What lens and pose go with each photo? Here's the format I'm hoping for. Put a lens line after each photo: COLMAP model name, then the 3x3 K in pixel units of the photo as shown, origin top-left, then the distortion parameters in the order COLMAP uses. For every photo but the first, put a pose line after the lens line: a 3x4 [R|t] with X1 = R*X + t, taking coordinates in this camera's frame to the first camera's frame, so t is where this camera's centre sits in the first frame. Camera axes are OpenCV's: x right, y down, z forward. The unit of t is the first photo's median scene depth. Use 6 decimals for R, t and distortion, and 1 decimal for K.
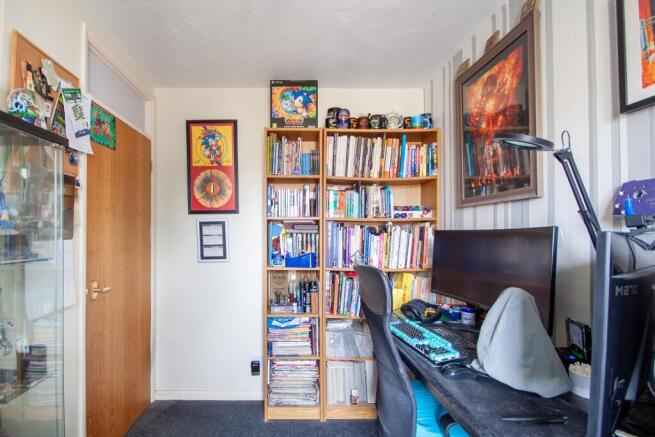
lens RADIAL K [[312.1, 0, 325.3], [0, 312.1, 225.6], [0, 0, 1]] dist [-0.000475, -0.000796]
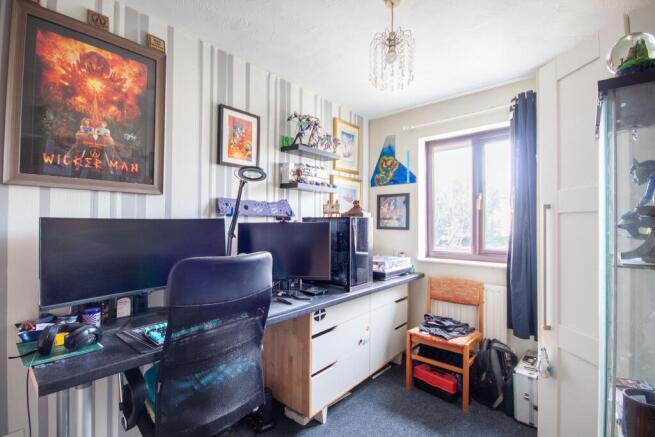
lens RADIAL K [[312.1, 0, 325.3], [0, 312.1, 225.6], [0, 0, 1]] dist [-0.000475, -0.000796]
pose [[-0.673916, 0.005916, 0.738784, -0.662942], [-0.007698, 0.999857, -0.015028, 0.046379], [-0.738768, -0.015815, -0.673774, 1.192238]]
